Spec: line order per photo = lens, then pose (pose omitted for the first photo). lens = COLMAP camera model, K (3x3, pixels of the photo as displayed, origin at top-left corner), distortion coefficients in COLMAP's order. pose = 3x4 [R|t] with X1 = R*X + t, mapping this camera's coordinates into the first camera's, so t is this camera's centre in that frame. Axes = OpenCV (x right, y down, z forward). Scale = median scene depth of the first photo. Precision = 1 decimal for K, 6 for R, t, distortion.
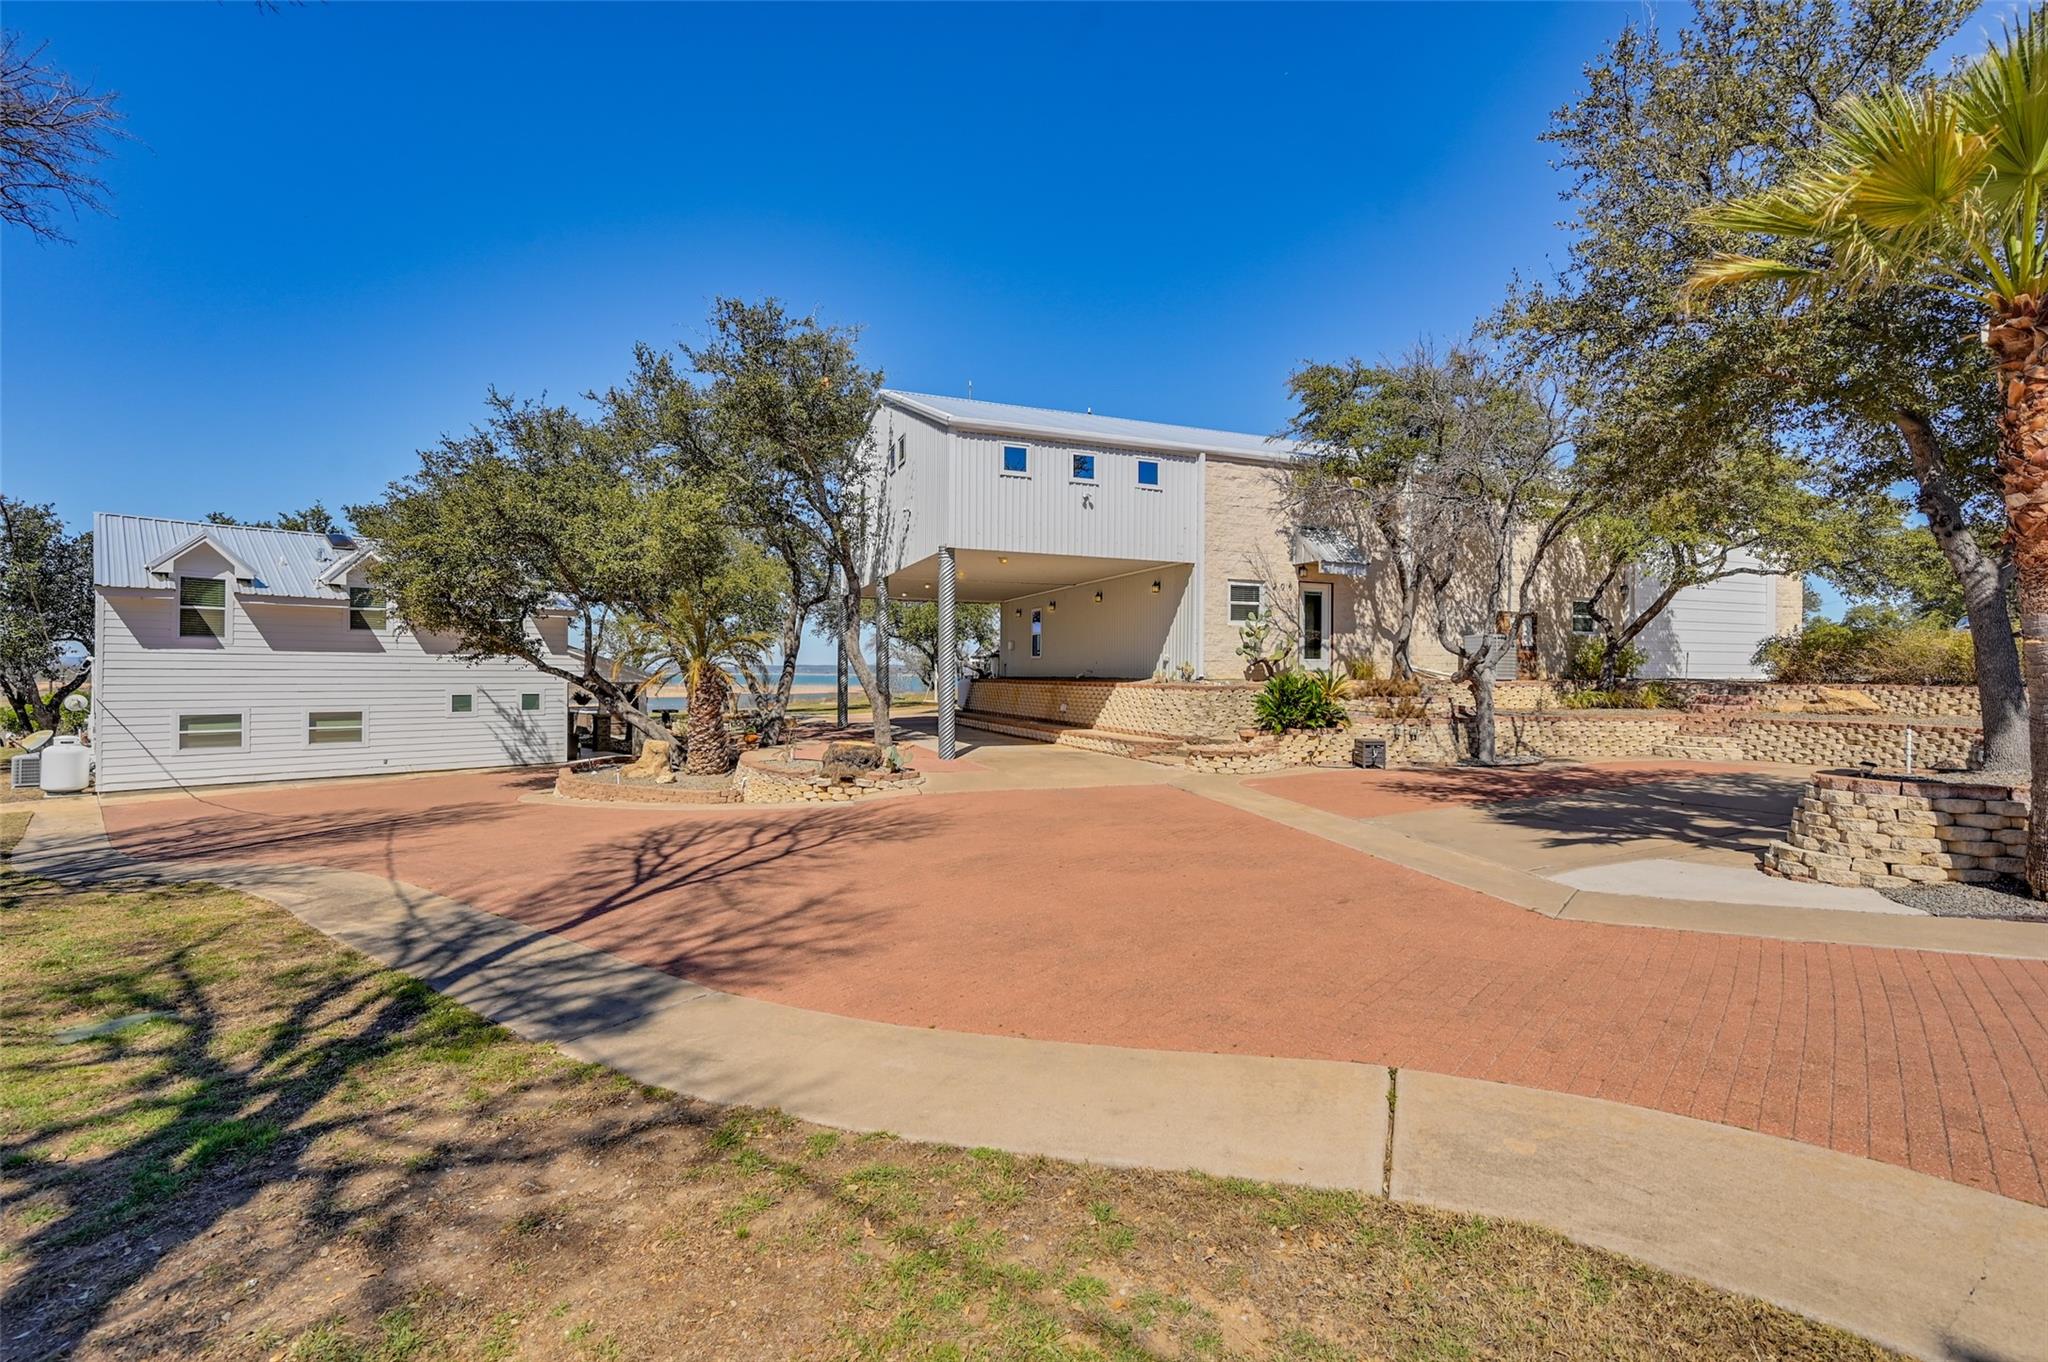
lens RADIAL K [[855.8, 0, 1027.0], [0, 855.8, 678.5], [0, 0, 1]] dist [-0.001581, -0.000185]
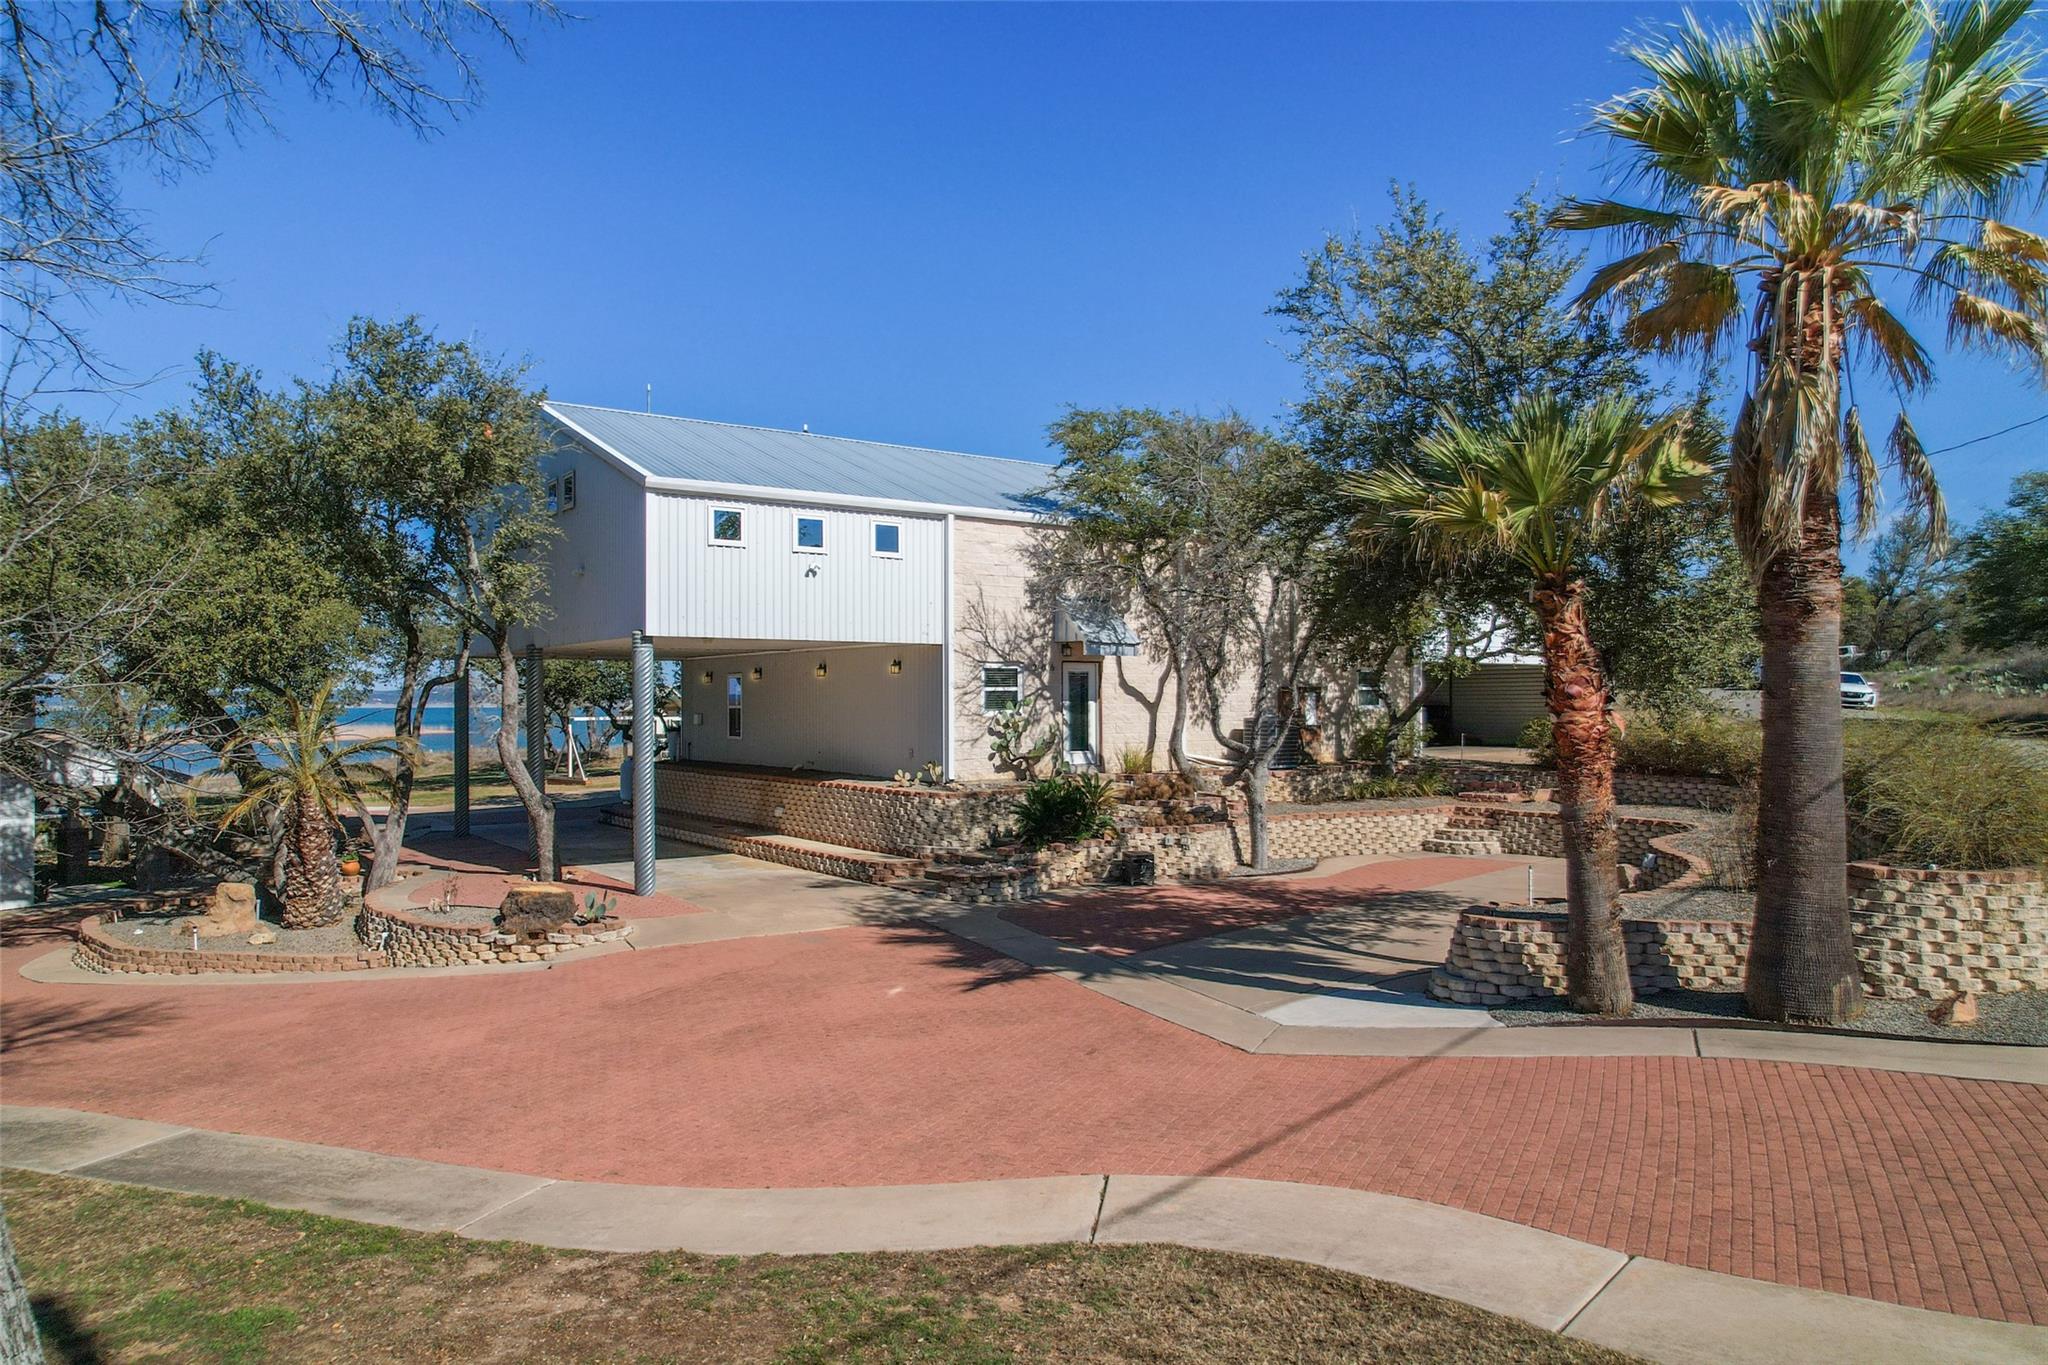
lens RADIAL K [[1349.9, 0, 1024.0], [0, 1349.9, 682.5], [0, 0, 1]] dist [-0.056602, 0.001713]
pose [[0.964482, -0.011928, 0.263880, -0.093761], [0.011716, 0.999929, 0.002377, -0.121894], [-0.263889, 0.000799, 0.964553, -0.362033]]
